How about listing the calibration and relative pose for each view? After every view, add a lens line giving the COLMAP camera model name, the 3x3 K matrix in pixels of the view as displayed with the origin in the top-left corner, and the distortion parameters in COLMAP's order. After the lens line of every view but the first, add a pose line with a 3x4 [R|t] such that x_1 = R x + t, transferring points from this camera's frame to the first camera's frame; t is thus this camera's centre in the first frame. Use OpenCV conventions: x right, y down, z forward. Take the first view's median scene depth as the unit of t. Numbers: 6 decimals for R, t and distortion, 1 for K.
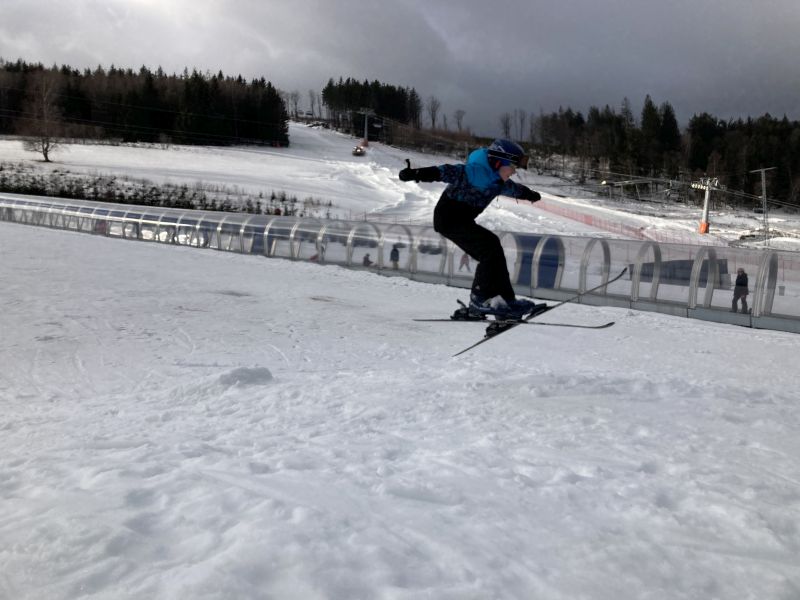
lens RADIAL K [[631.4, 0, 400.0], [0, 631.4, 300.0], [0, 0, 1]] dist [0.022473, -0.000904]
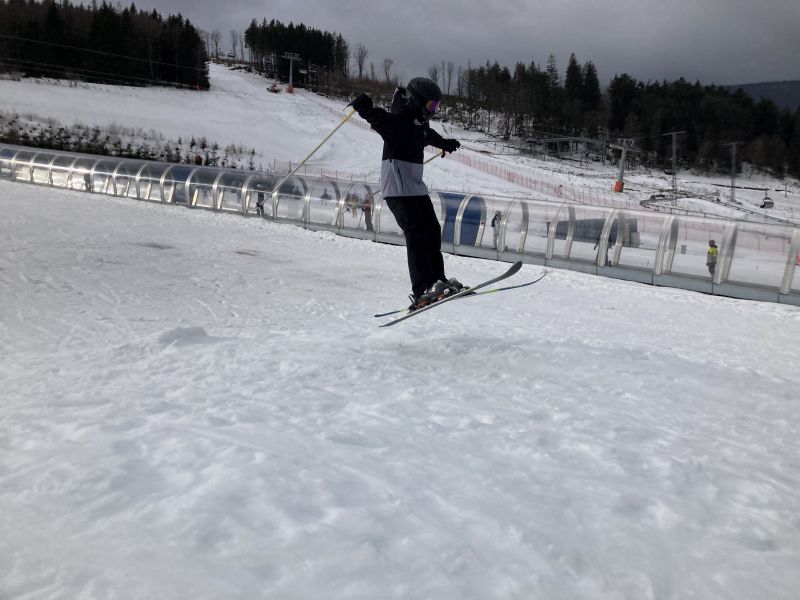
lens RADIAL K [[673.7, 0, 400.0], [0, 673.7, 300.0], [0, 0, 1]] dist [0.035008, -0.007097]
pose [[0.992844, 0.006538, 0.119237, -0.012471], [-0.017228, 0.995897, 0.088841, -0.029493], [-0.118167, -0.090260, 0.988883, -0.101605]]
